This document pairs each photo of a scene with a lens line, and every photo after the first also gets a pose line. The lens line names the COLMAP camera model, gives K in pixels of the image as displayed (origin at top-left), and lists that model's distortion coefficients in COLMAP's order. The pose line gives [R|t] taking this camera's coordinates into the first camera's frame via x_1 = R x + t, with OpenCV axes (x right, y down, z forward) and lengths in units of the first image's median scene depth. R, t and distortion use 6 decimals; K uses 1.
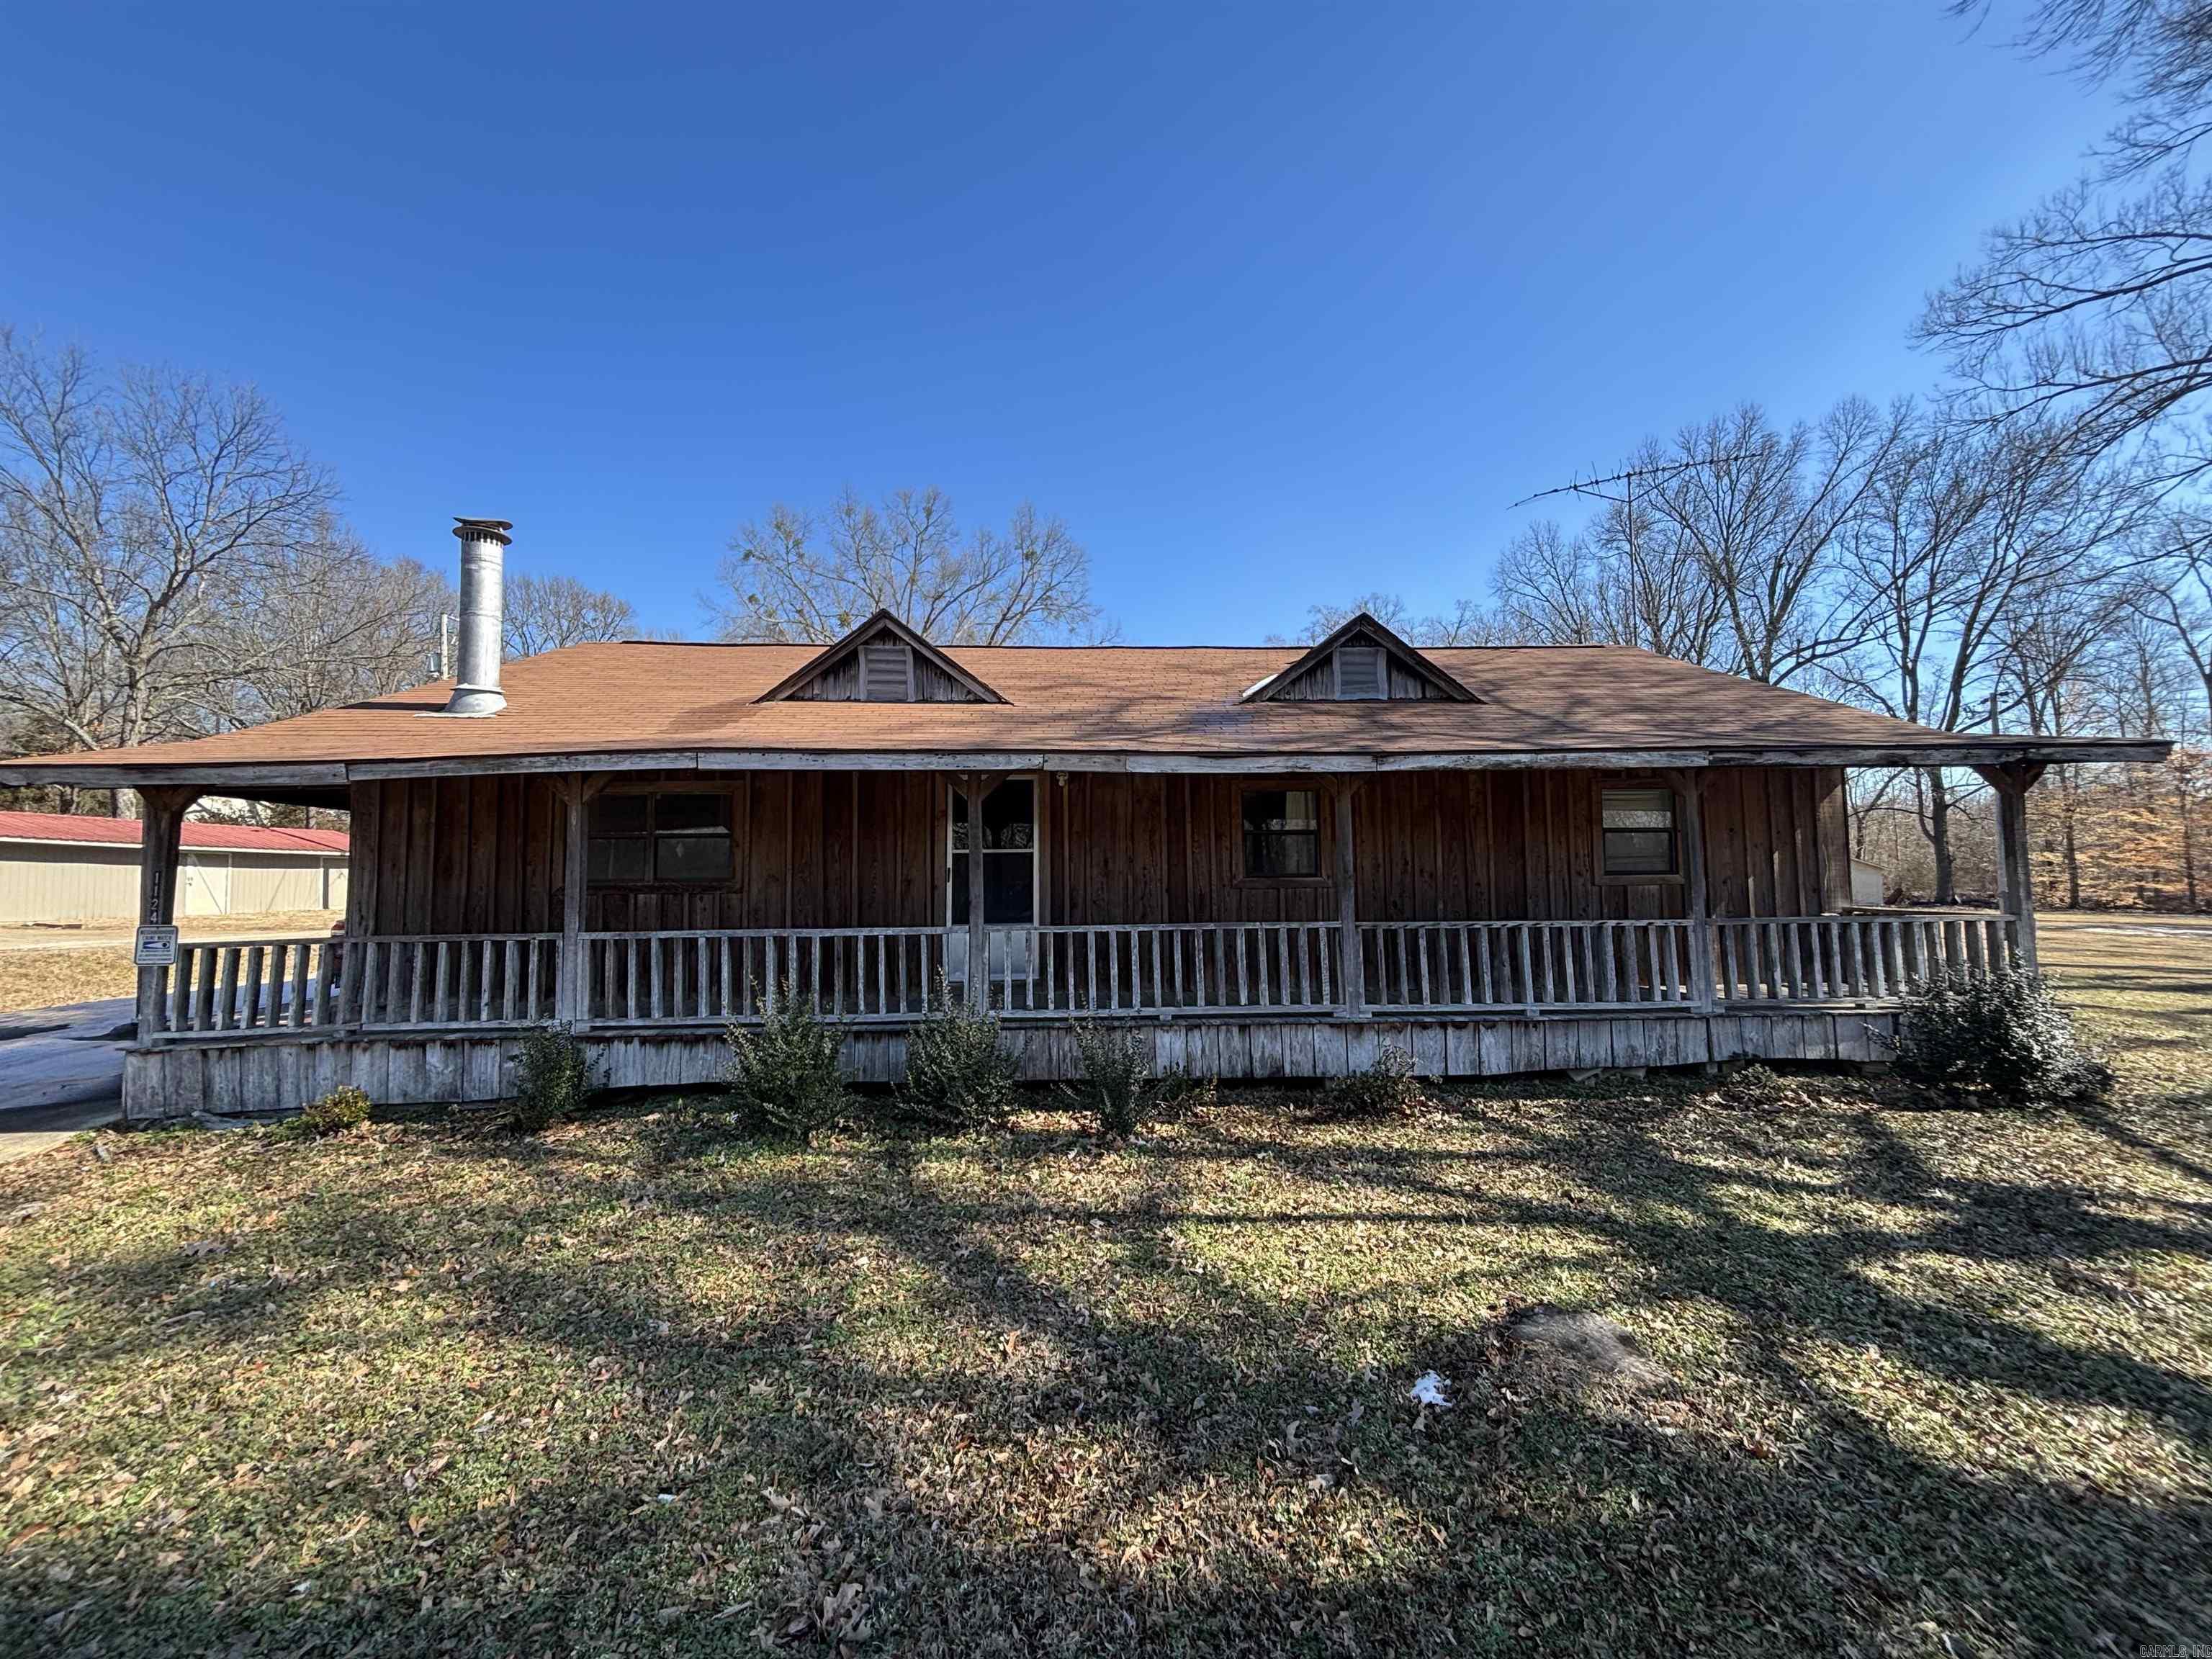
lens RADIAL K [[896.2, 0, 1107.1], [0, 896.2, 837.1], [0, 0, 1]] dist [0.000383, 0.001200]
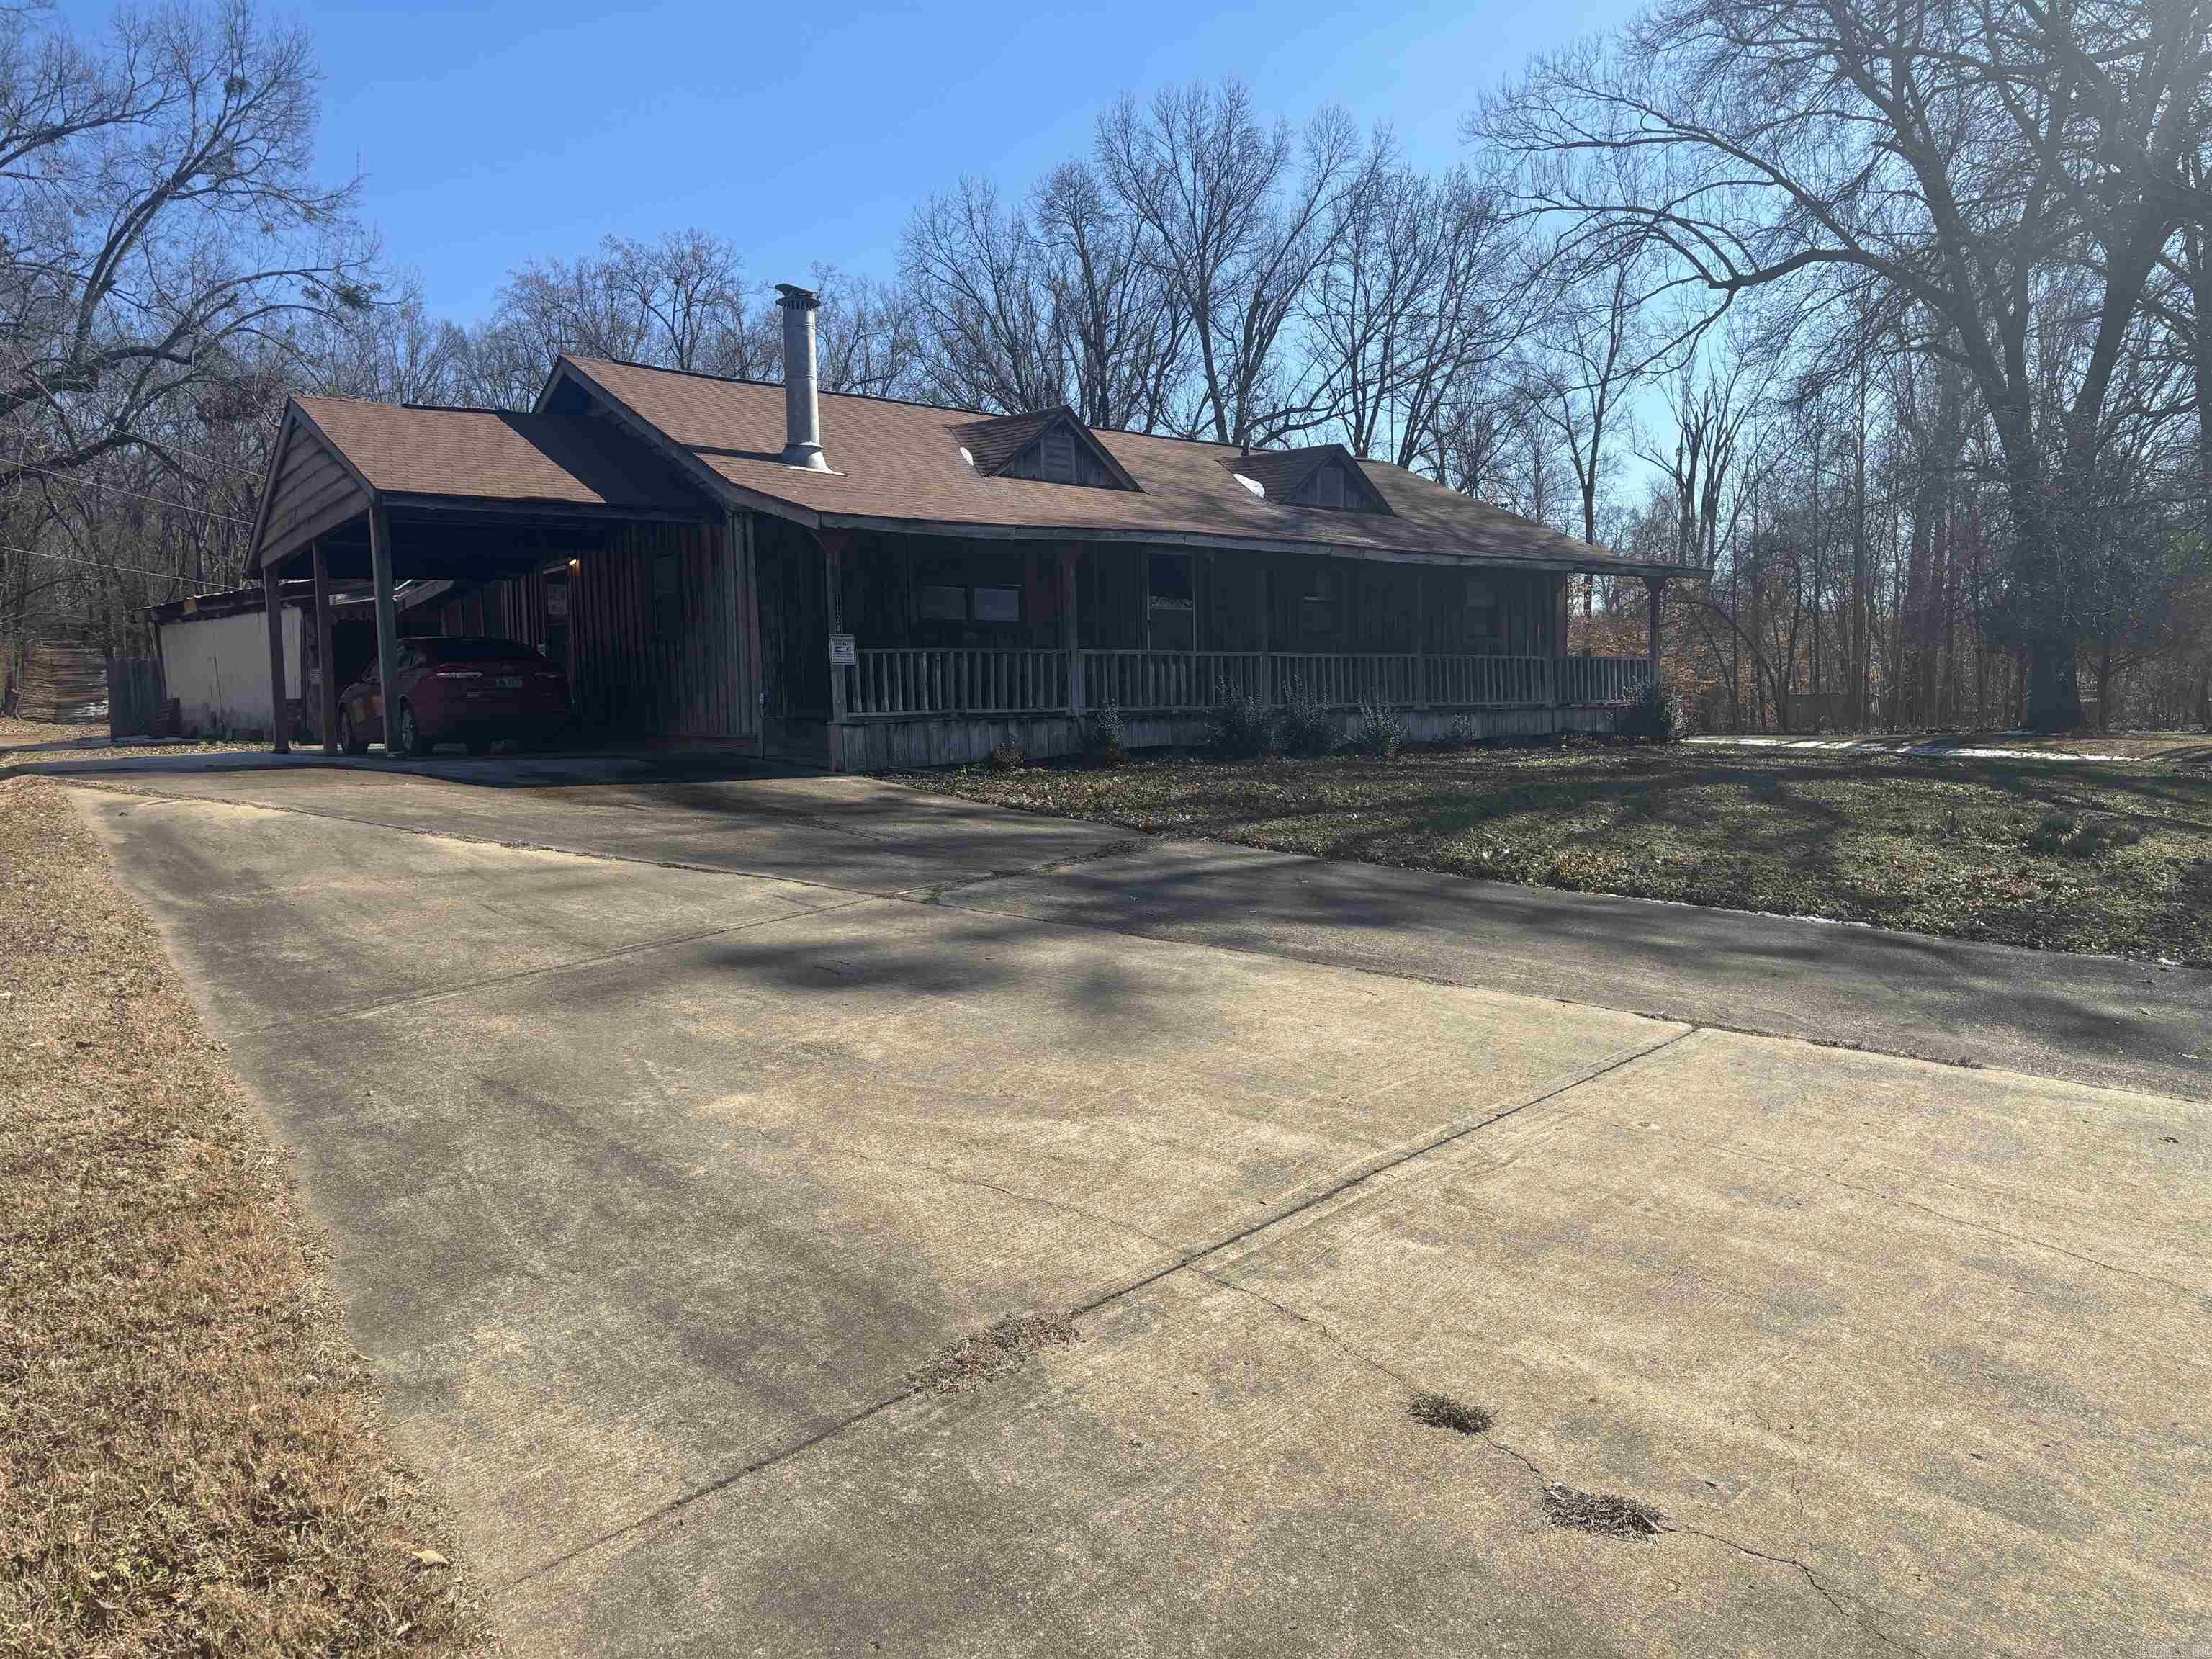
lens RADIAL K [[1654.2, 0, 1106.0], [0, 1654.2, 829.5], [0, 0, 1]] dist [0.024890, -0.041112]
pose [[0.806355, -0.043545, 0.589826, -1.502672], [-0.019942, 0.994717, 0.100700, 0.088211], [-0.591095, -0.092962, 0.801227, -0.861520]]
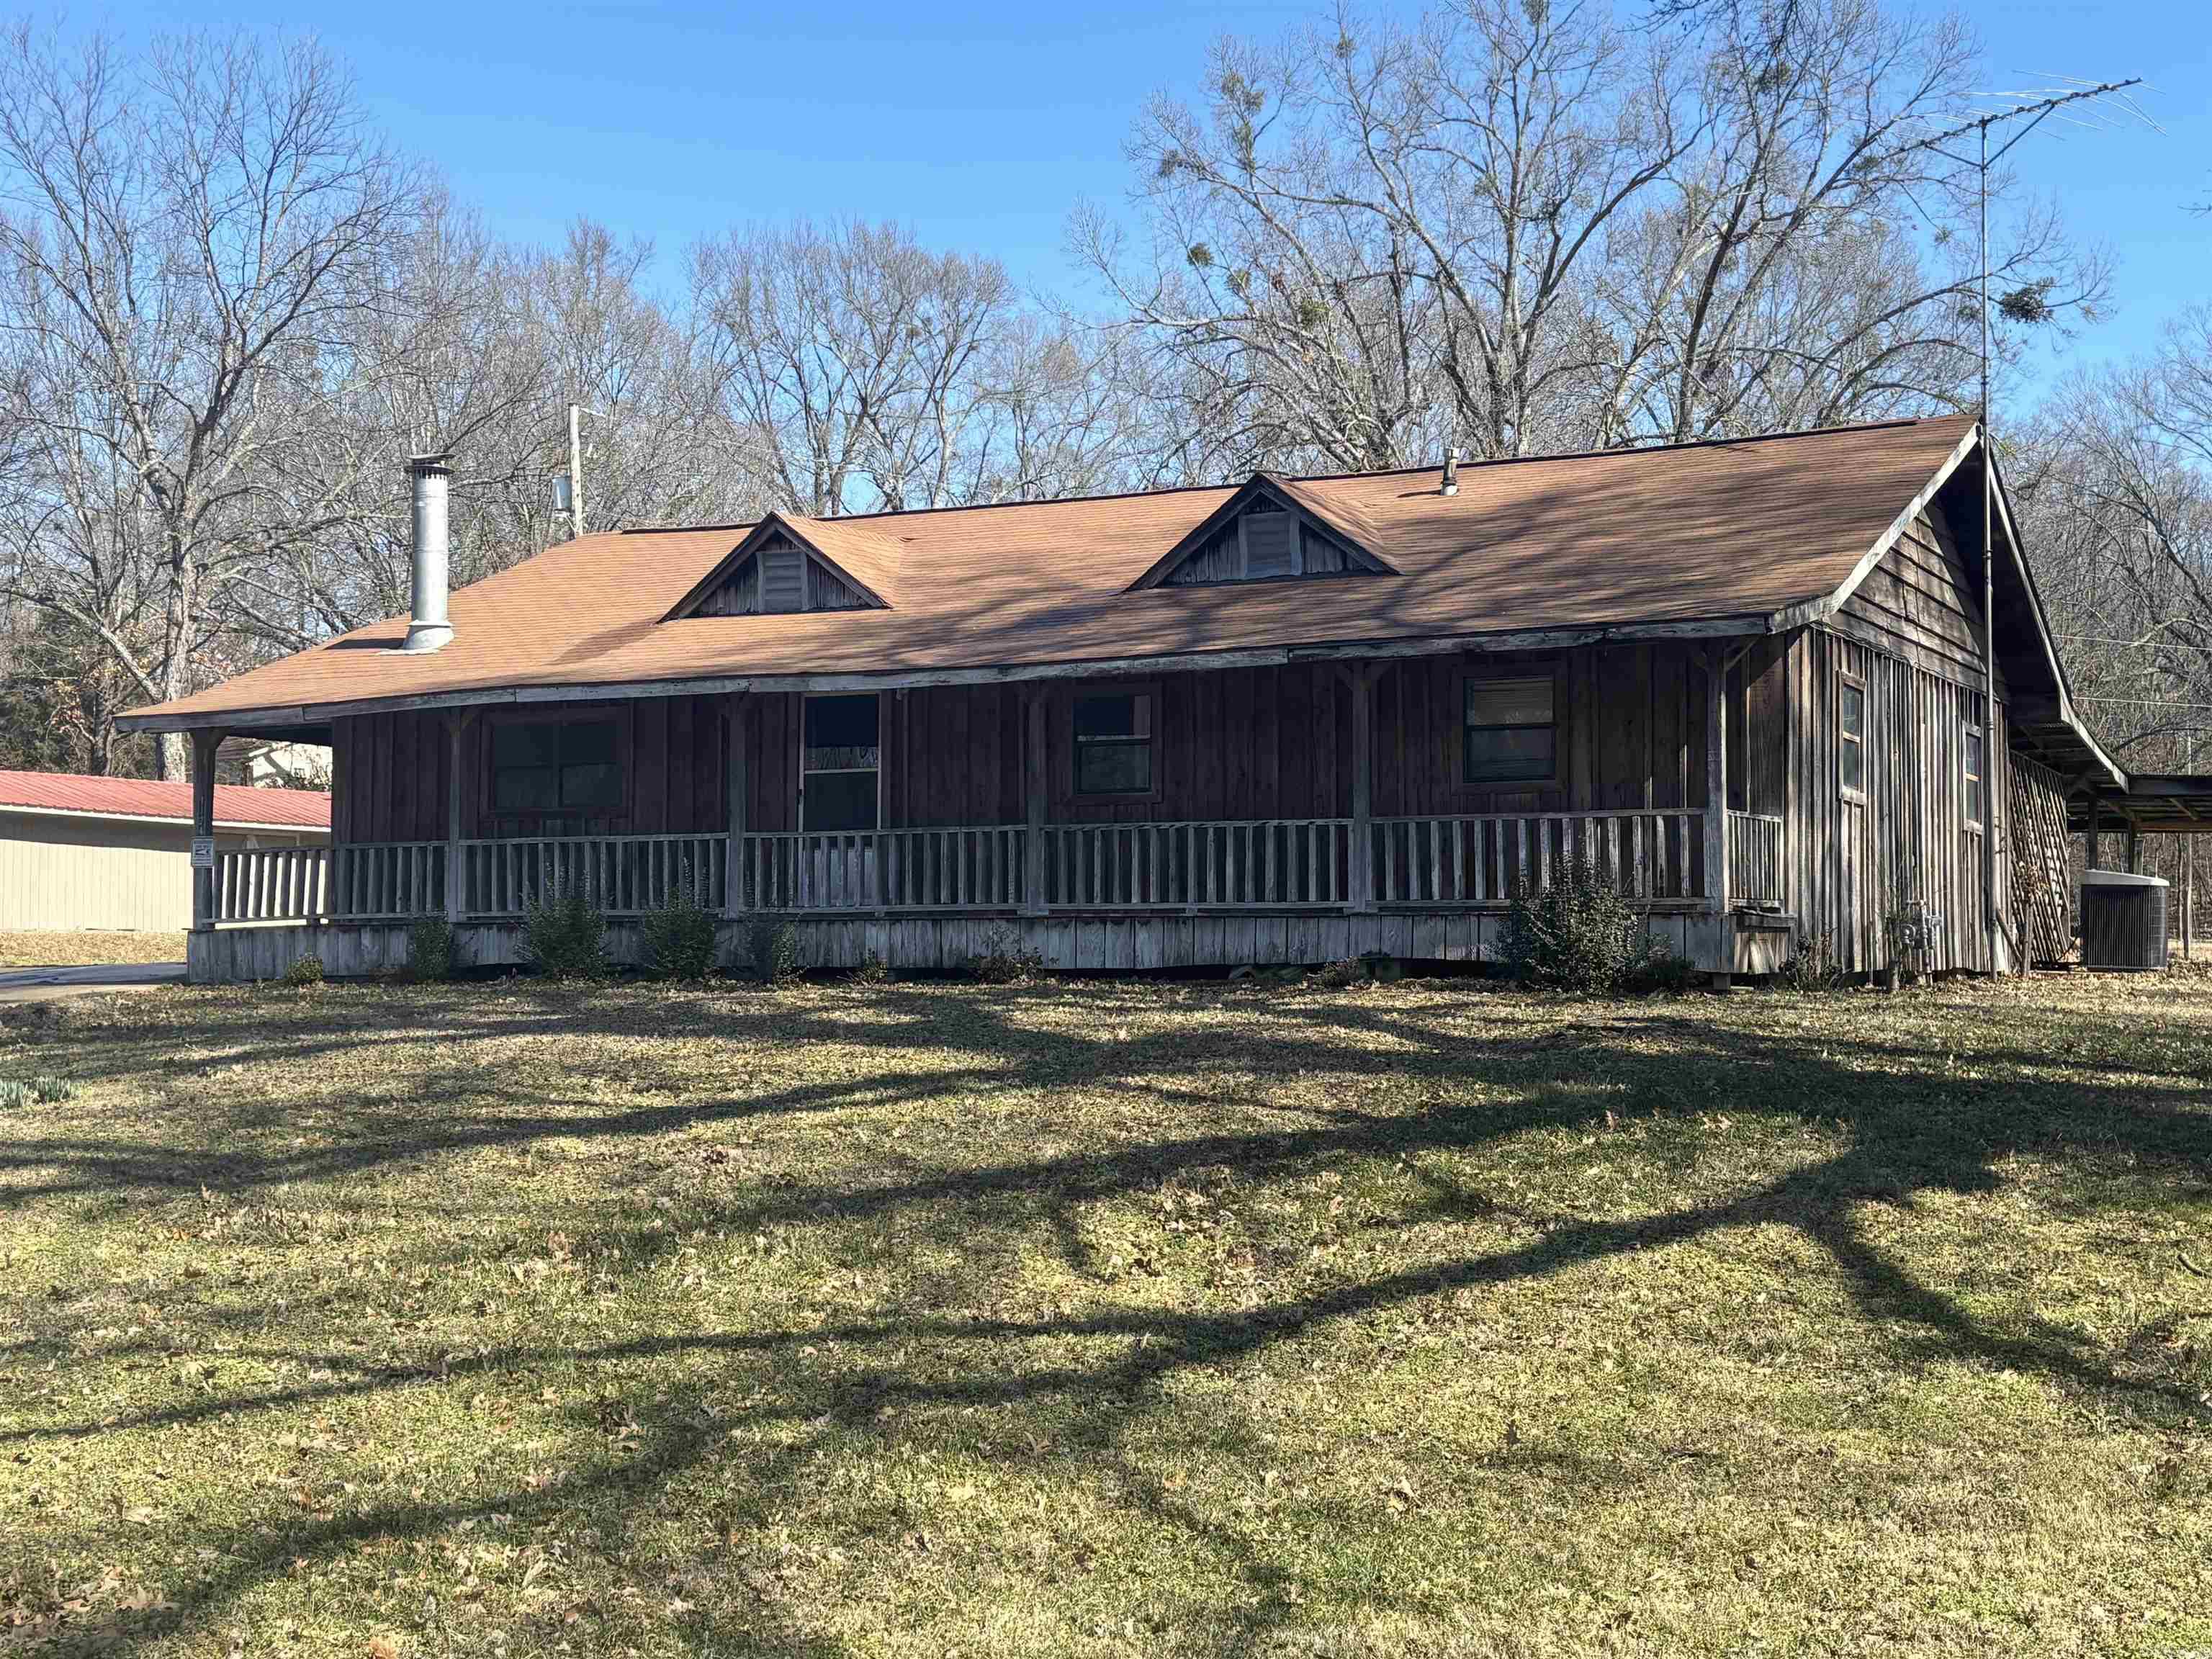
lens RADIAL K [[2669.7, 0, 1106.0], [0, 2669.7, 829.5], [0, 0, 1]] dist [0.093822, -0.049595]
pose [[0.880049, -0.012743, -0.474713, 1.315400], [0.015853, 0.999871, 0.002549, 0.067988], [0.474619, -0.009769, 0.880137, -1.227404]]
